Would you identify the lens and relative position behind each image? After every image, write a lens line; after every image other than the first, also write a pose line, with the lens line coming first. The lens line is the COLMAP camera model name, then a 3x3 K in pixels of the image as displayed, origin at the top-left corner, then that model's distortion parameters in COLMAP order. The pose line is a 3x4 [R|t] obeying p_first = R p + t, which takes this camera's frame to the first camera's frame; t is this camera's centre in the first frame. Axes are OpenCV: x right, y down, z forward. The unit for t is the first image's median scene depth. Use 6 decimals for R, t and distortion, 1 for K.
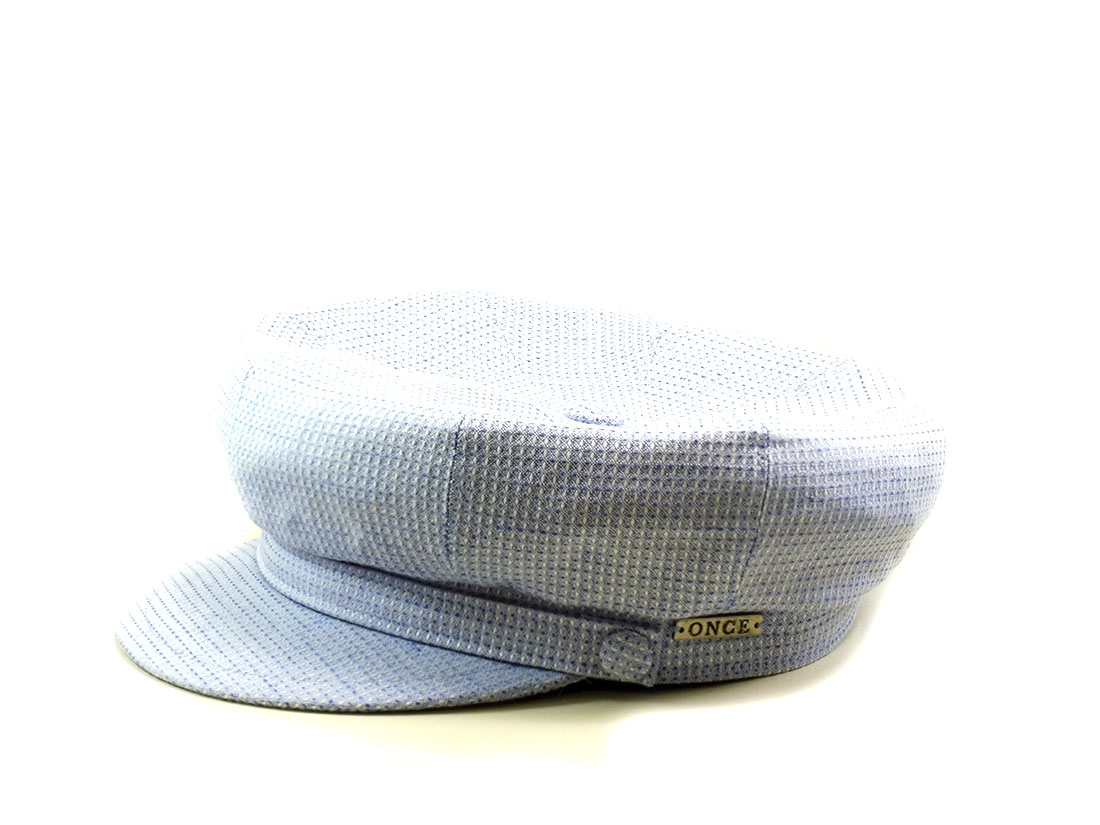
lens RADIAL K [[2924.0, 0, 550.0], [0, 2924.0, 412.5], [0, 0, 1]] dist [0.991229, -22.003460]
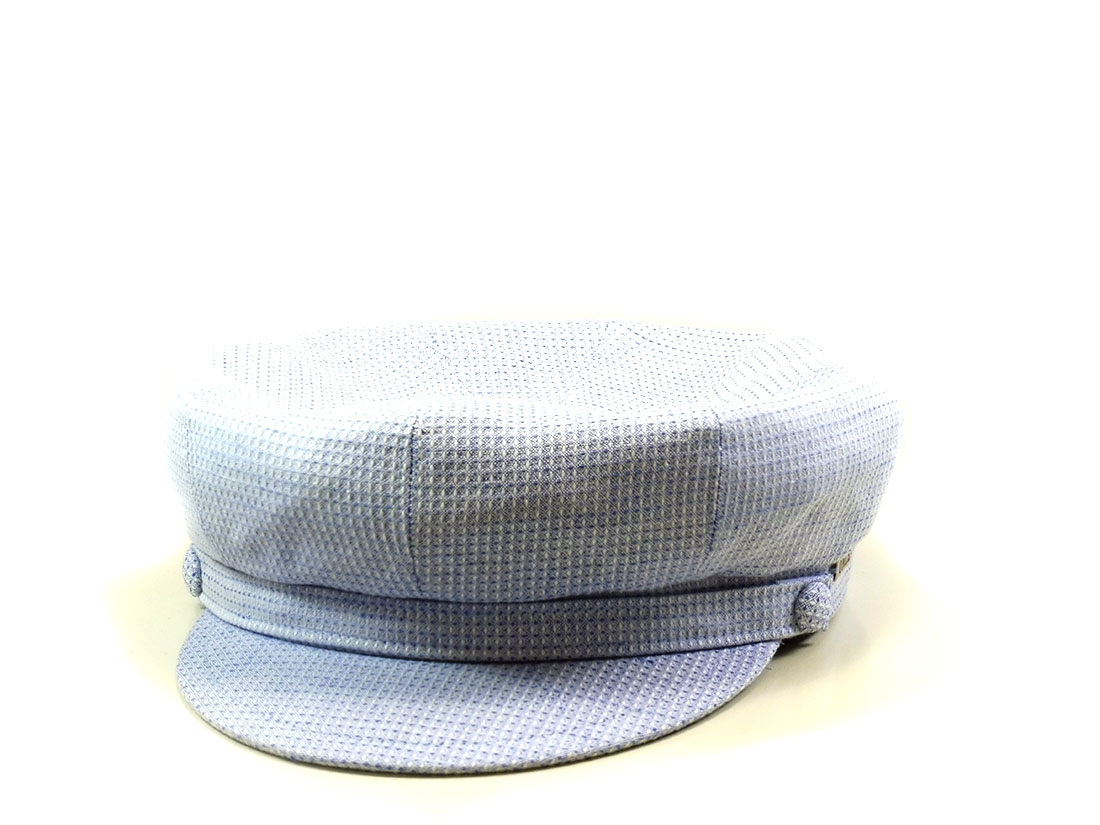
lens RADIAL K [[2924.0, 0, 550.0], [0, 2924.0, 412.5], [0, 0, 1]] dist [0.991229, -22.003460]
pose [[0.653133, -0.215525, 0.725924, -0.782785], [0.213759, 0.972129, 0.096299, -0.105543], [-0.726446, 0.092277, 0.681000, 0.350736]]
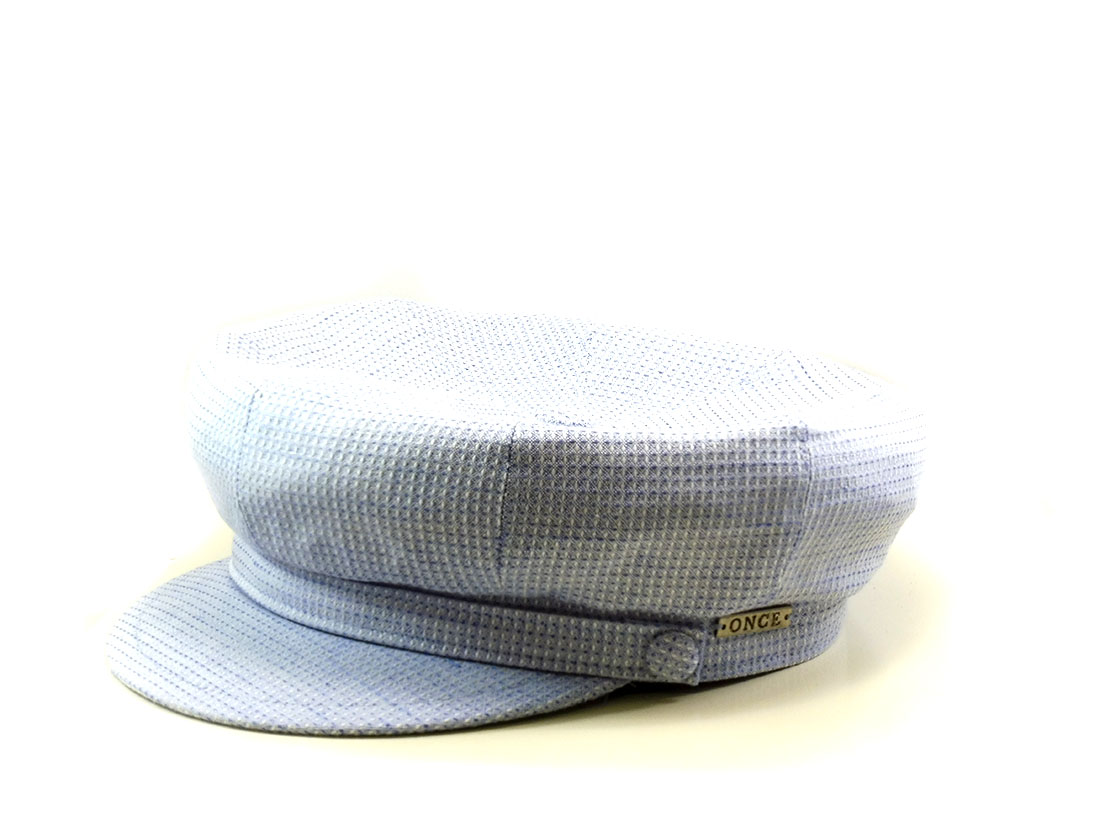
lens RADIAL K [[2924.0, 0, 550.0], [0, 2924.0, 412.5], [0, 0, 1]] dist [0.991229, -22.003460]
pose [[0.975963, -0.057028, 0.210344, -0.222549], [0.056443, 0.998367, 0.008788, -0.011786], [-0.210502, 0.003295, 0.977588, 0.025776]]
